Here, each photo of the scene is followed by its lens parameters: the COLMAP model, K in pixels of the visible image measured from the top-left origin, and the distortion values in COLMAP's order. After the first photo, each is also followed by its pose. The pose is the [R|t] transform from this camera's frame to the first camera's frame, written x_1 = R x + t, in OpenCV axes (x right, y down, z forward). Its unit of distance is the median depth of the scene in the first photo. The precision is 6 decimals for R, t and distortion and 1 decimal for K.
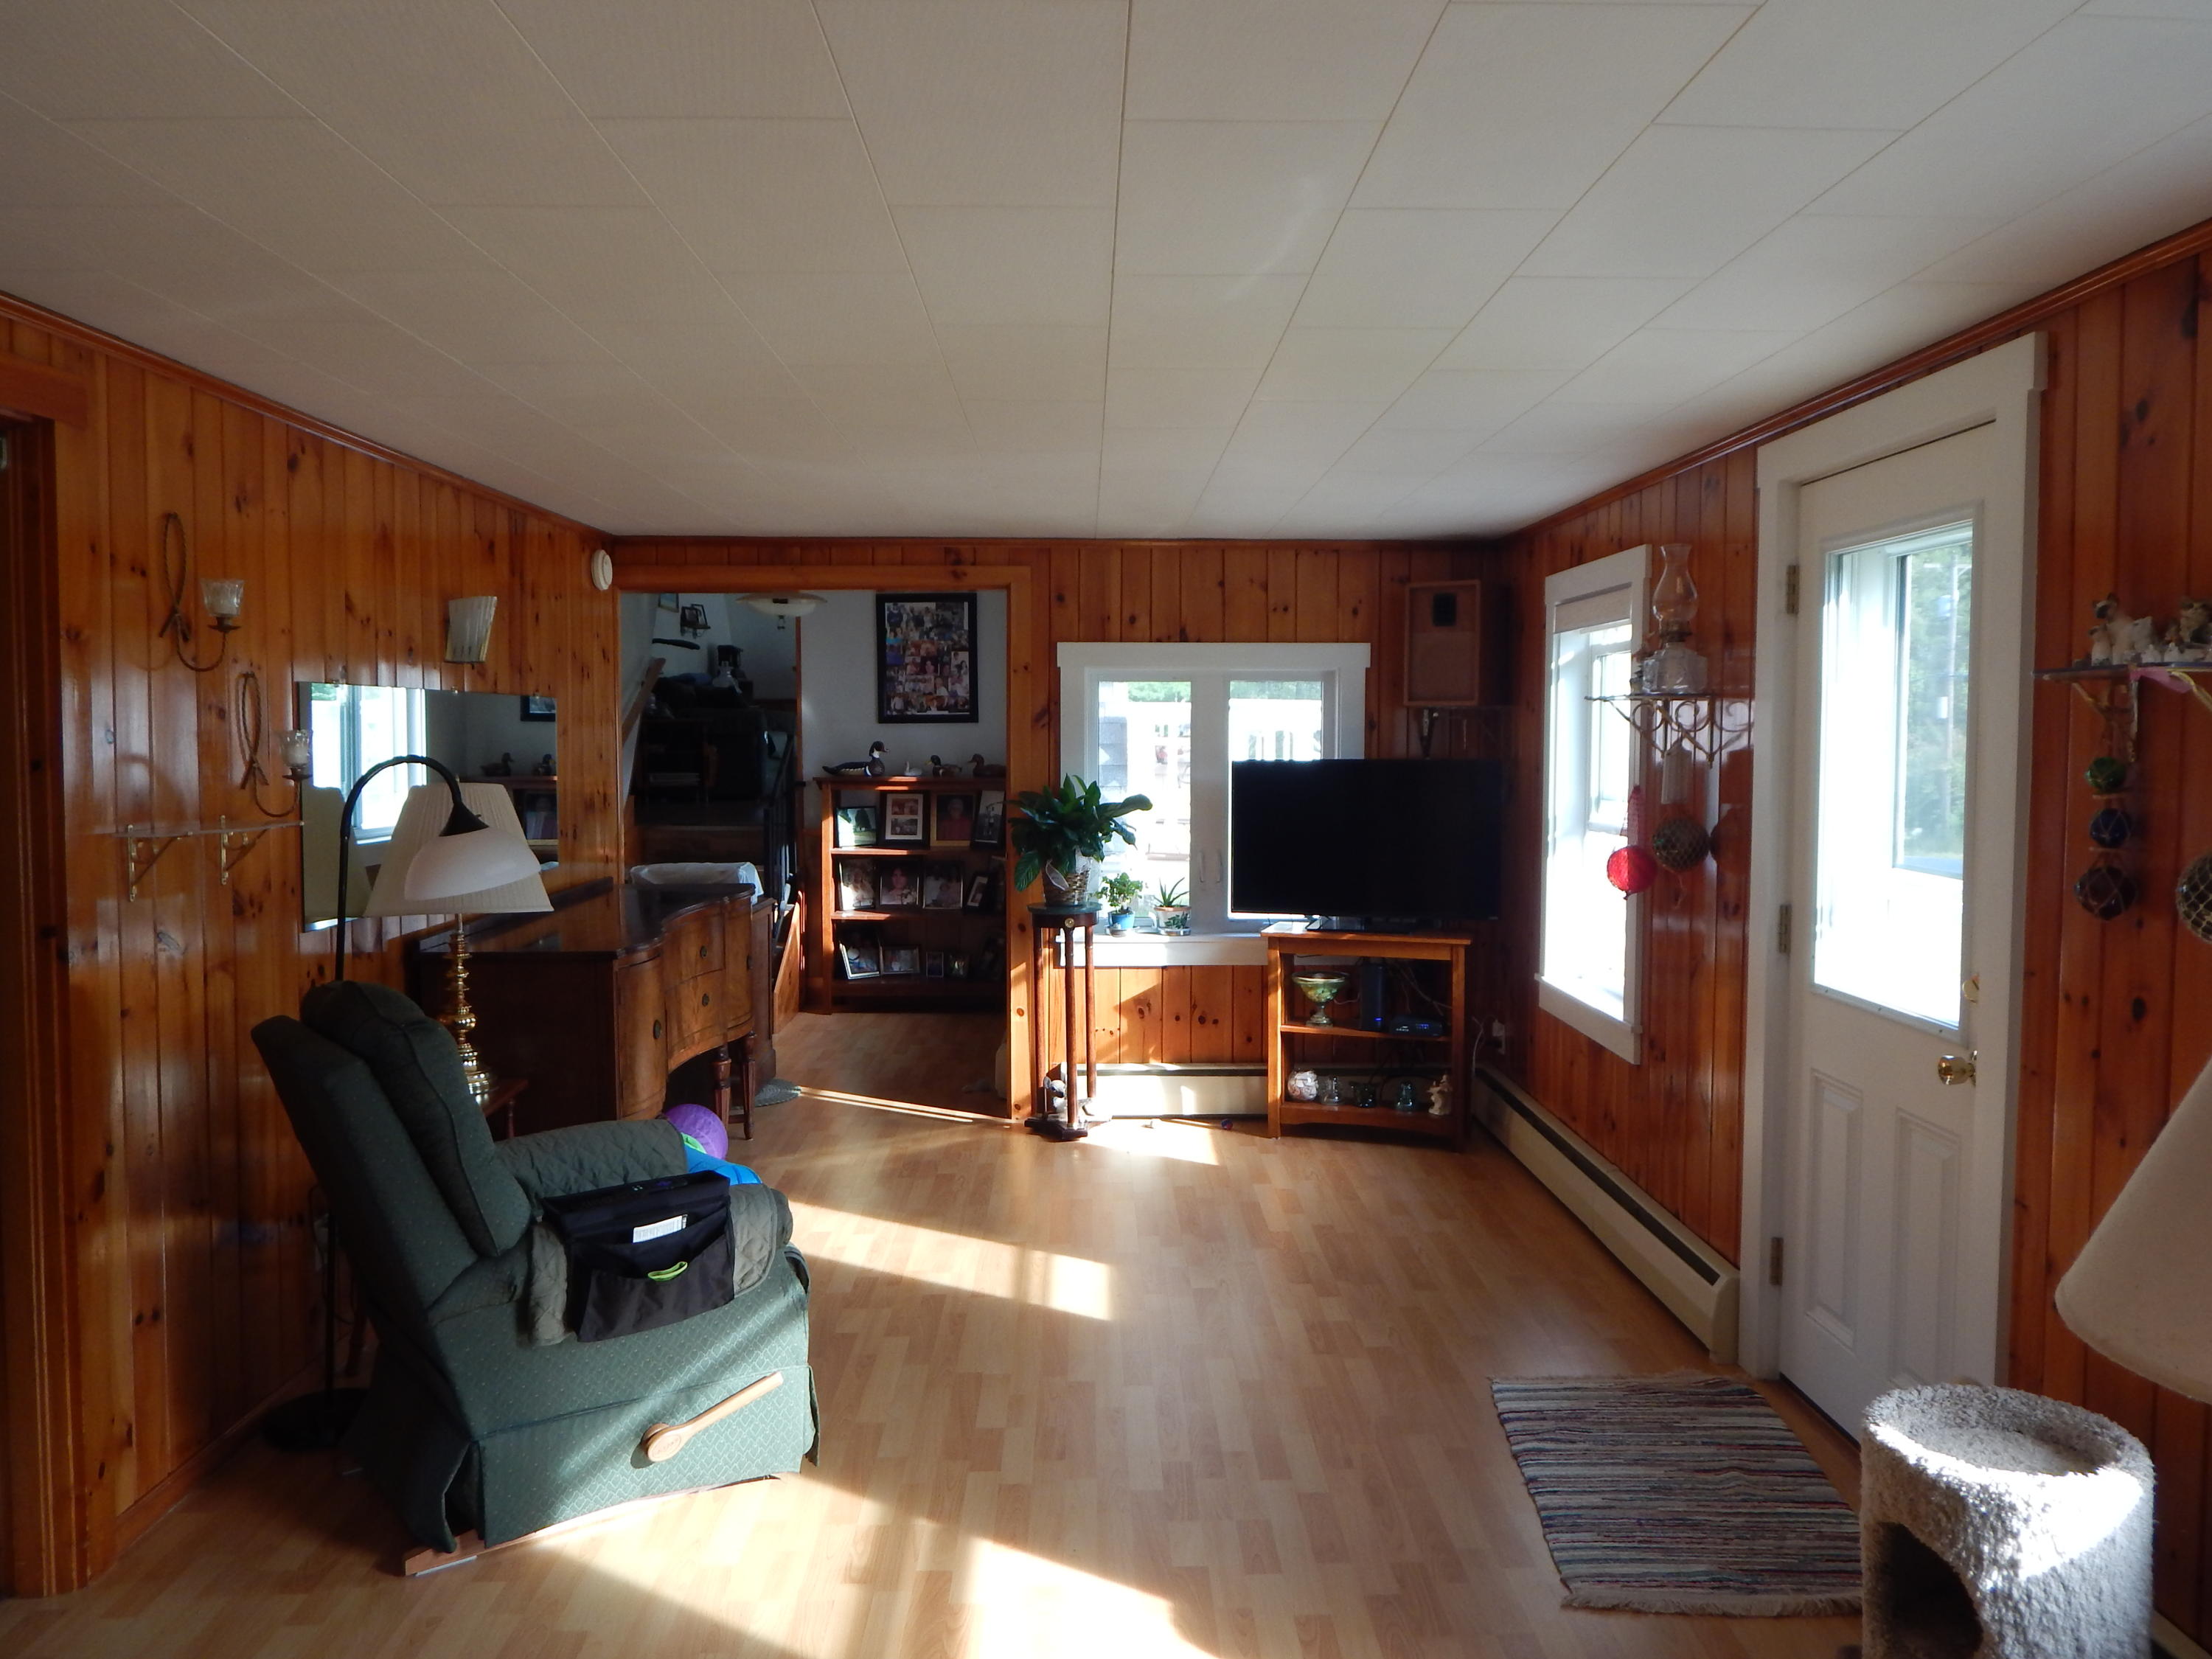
lens RADIAL K [[1606.7, 0, 1101.8], [0, 1606.7, 818.8], [0, 0, 1]] dist [-0.005612, -0.002488]
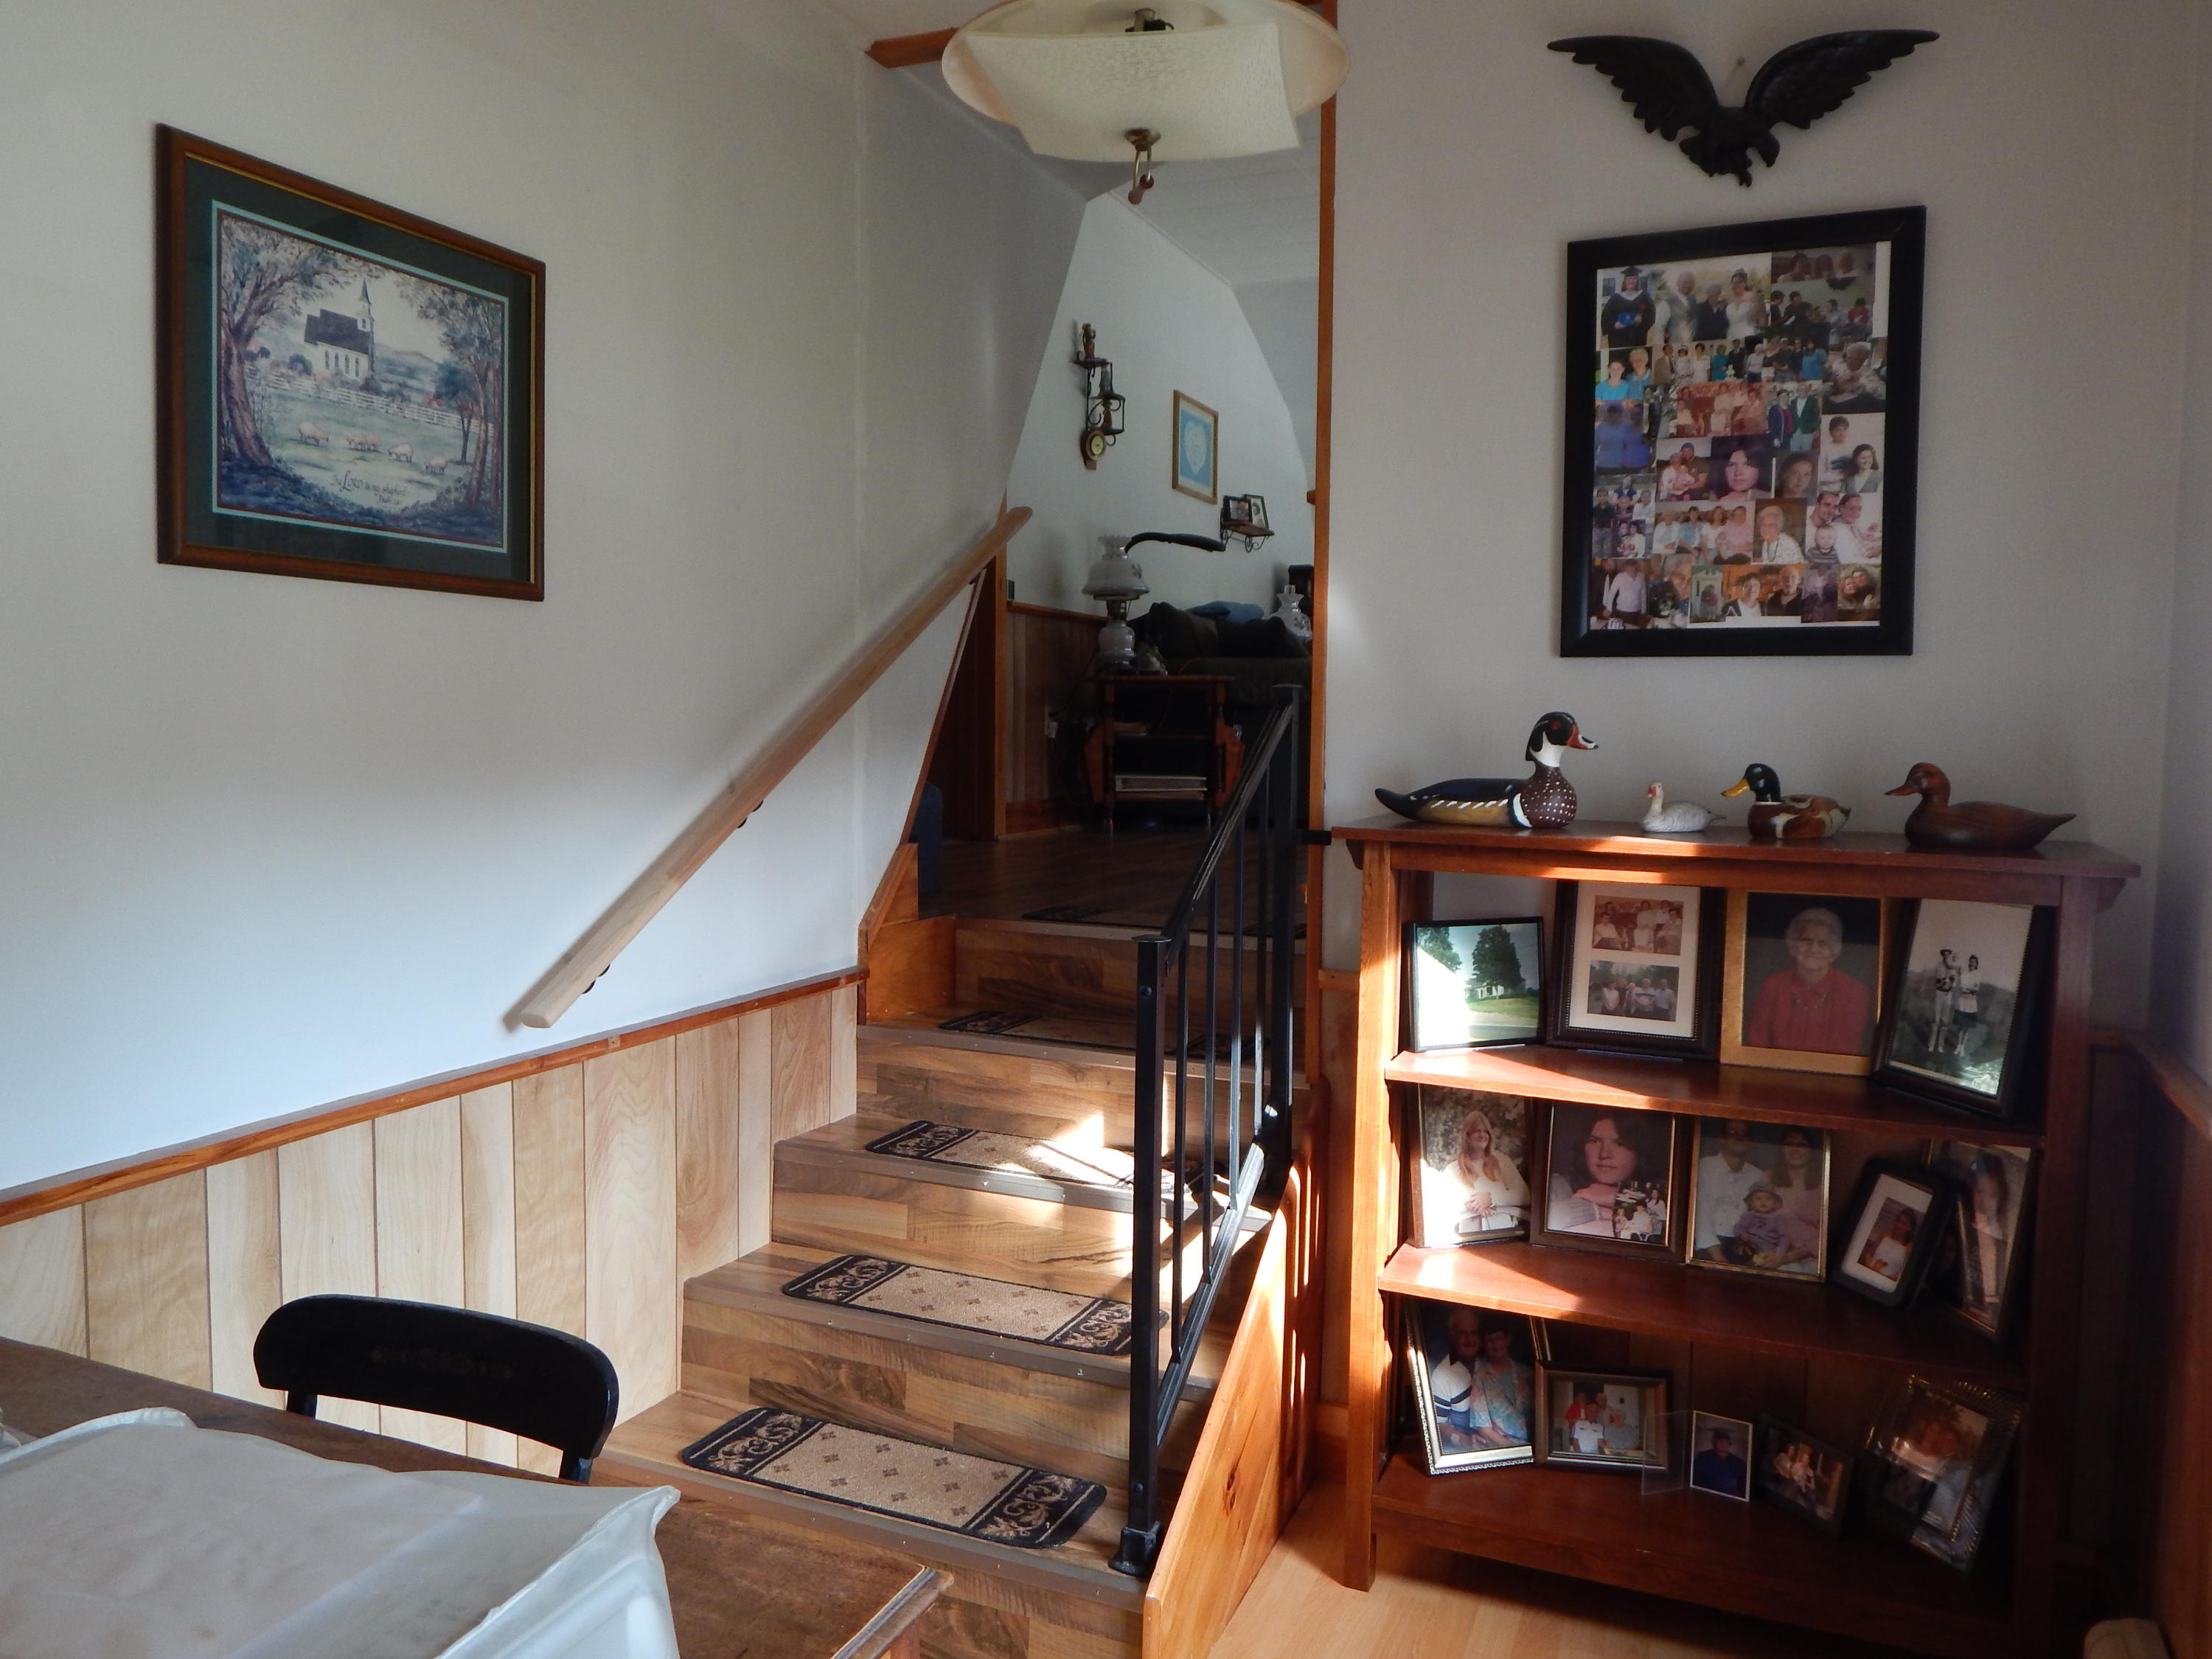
lens RADIAL K [[1606.7, 0, 1104.4], [0, 1606.7, 818.9], [0, 0, 1]] dist [-0.005612, -0.002488]
pose [[0.918765, 0.037330, -0.393037, -0.096357], [-0.033901, 0.999302, 0.015666, -0.029652], [0.393347, -0.001069, 0.919389, 0.675996]]
